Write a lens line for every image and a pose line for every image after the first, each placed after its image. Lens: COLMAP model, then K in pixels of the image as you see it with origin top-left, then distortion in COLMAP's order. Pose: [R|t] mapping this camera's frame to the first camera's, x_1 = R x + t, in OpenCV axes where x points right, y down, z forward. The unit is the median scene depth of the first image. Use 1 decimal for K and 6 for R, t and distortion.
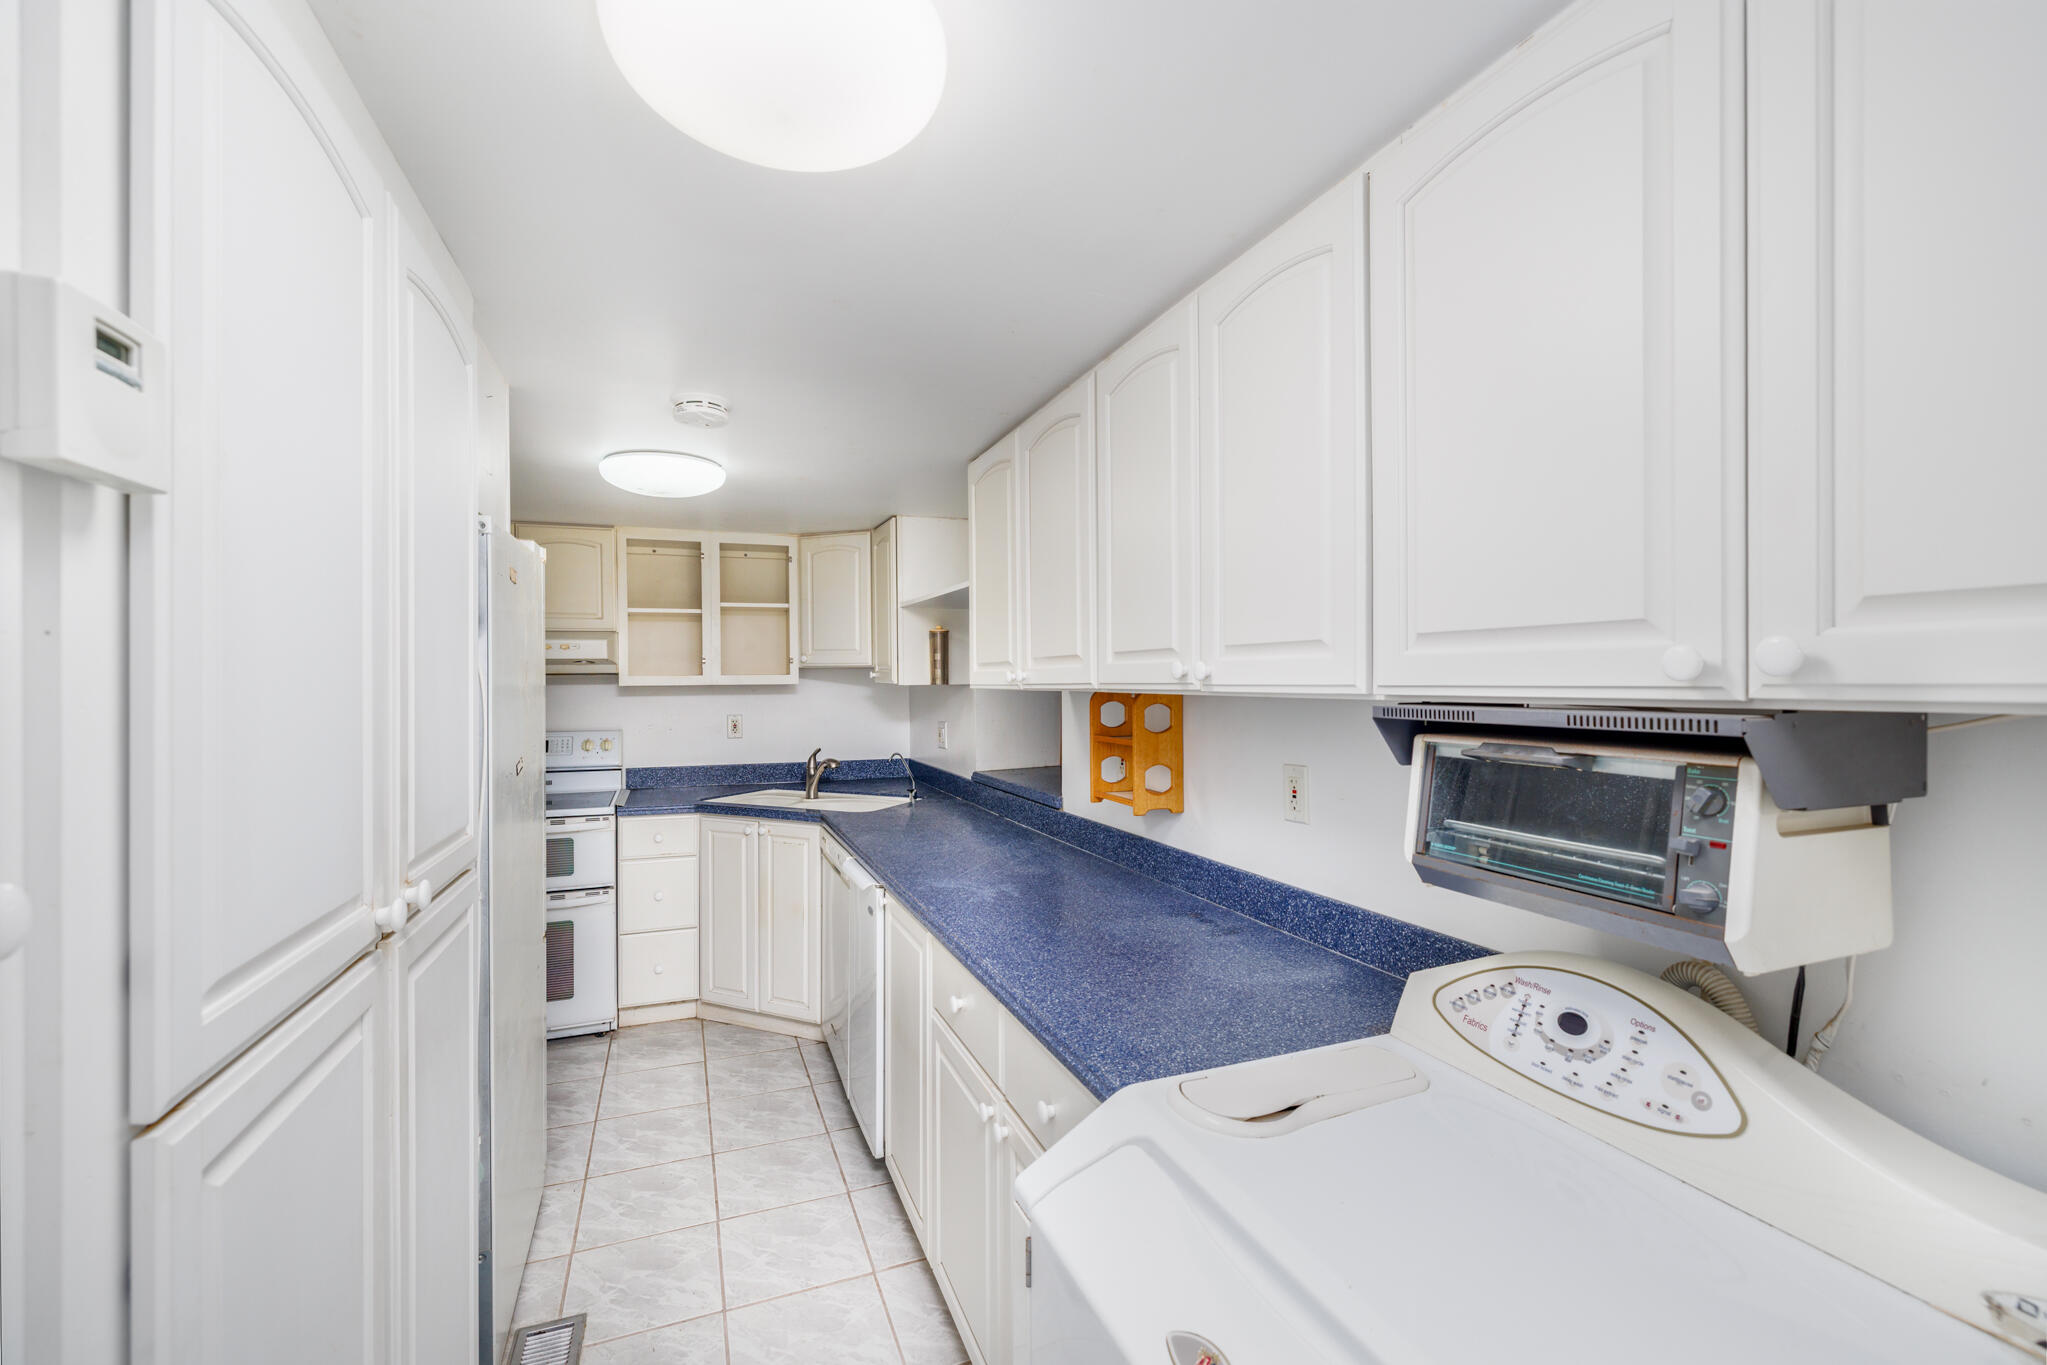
lens RADIAL K [[888.4, 0, 1023.5], [0, 888.4, 682.5], [0, 0, 1]] dist [-0.000758, -0.000070]
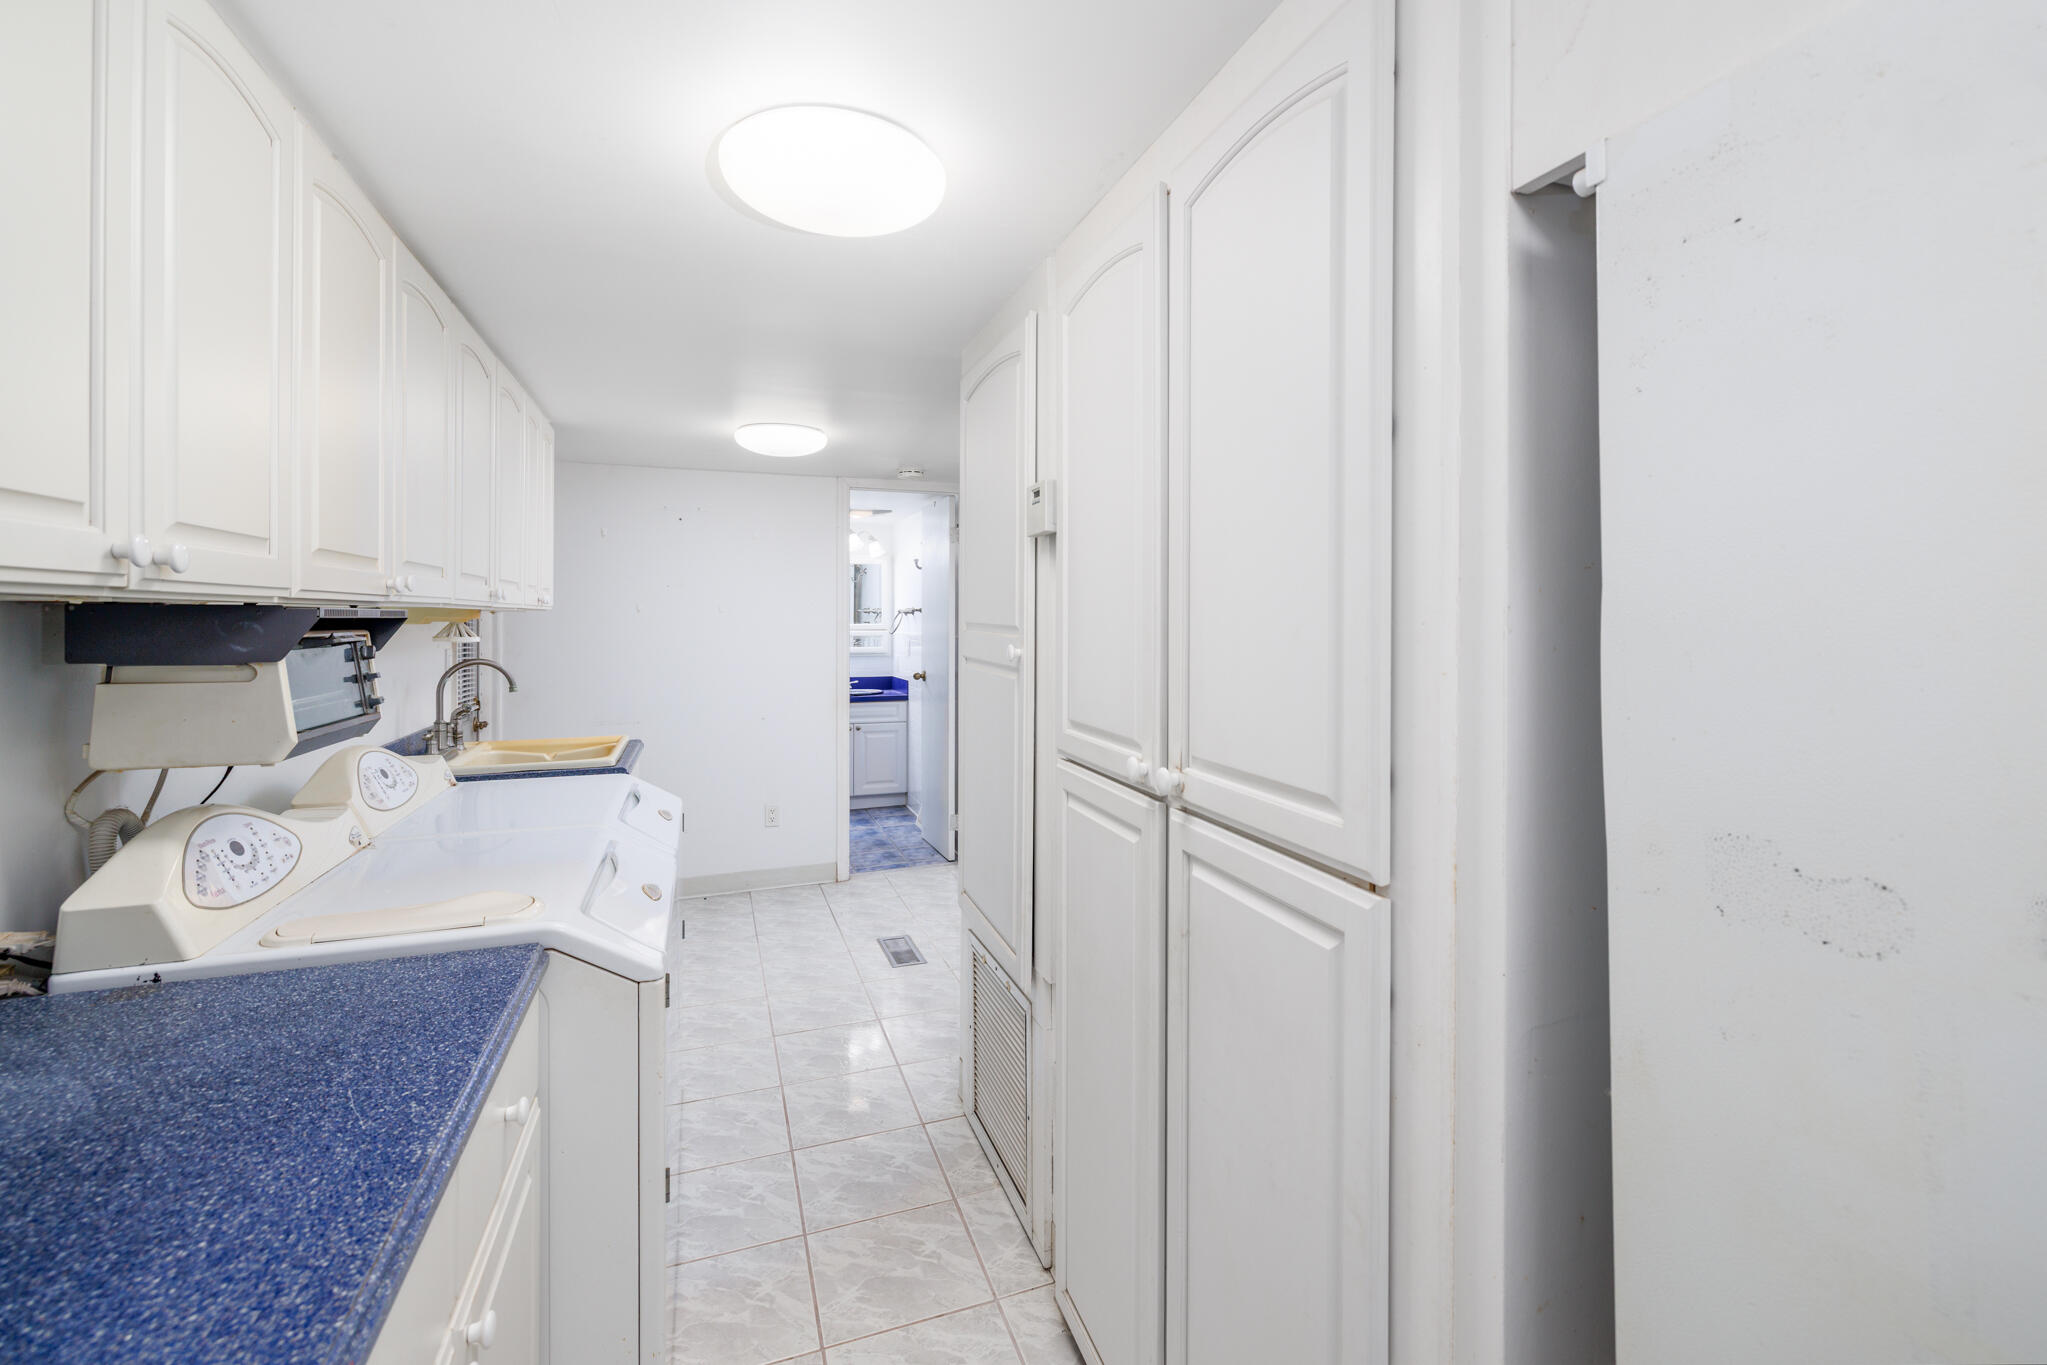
lens RADIAL K [[921.1, 0, 1073.9], [0, 921.1, 623.8], [0, 0, 1]] dist [-0.000429, -0.000080]
pose [[-0.999998, -0.000421, -0.002006, -0.211977], [-0.000440, 0.999957, 0.009258, 0.013742], [0.002002, 0.009259, -0.999955, 0.813808]]
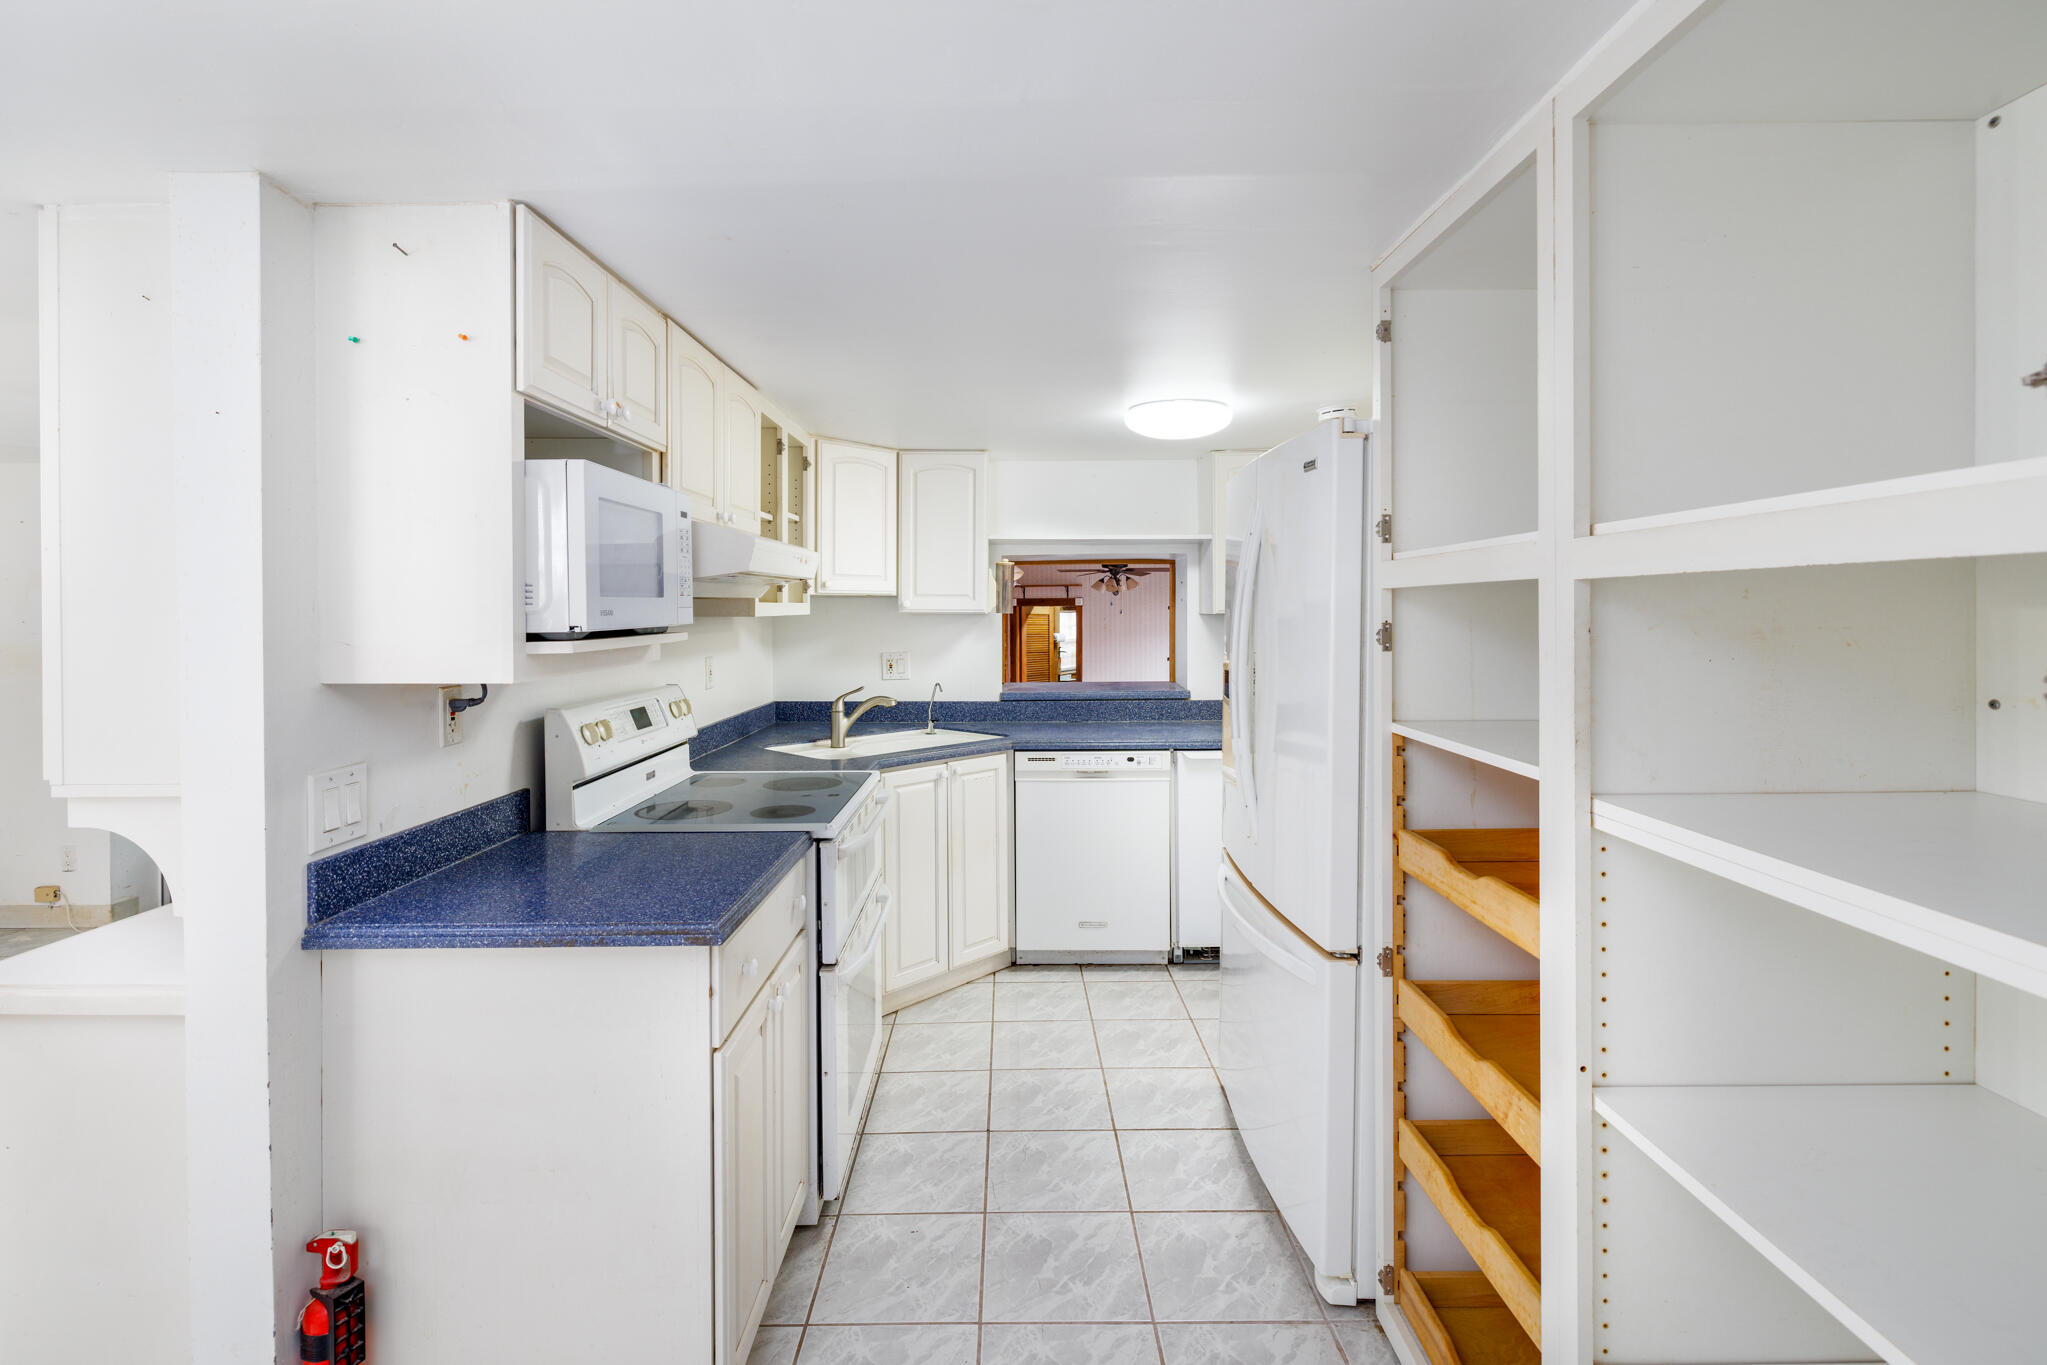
lens RADIAL K [[937.2, 0, 1037.6], [0, 937.2, 614.7], [0, 0, 1]] dist [-0.000845, -0.000232]
pose [[0.342657, -0.002104, 0.939458, -1.355611], [0.009232, 0.999957, -0.001128, 0.006659], [-0.939415, 0.009060, 0.342661, 0.673082]]
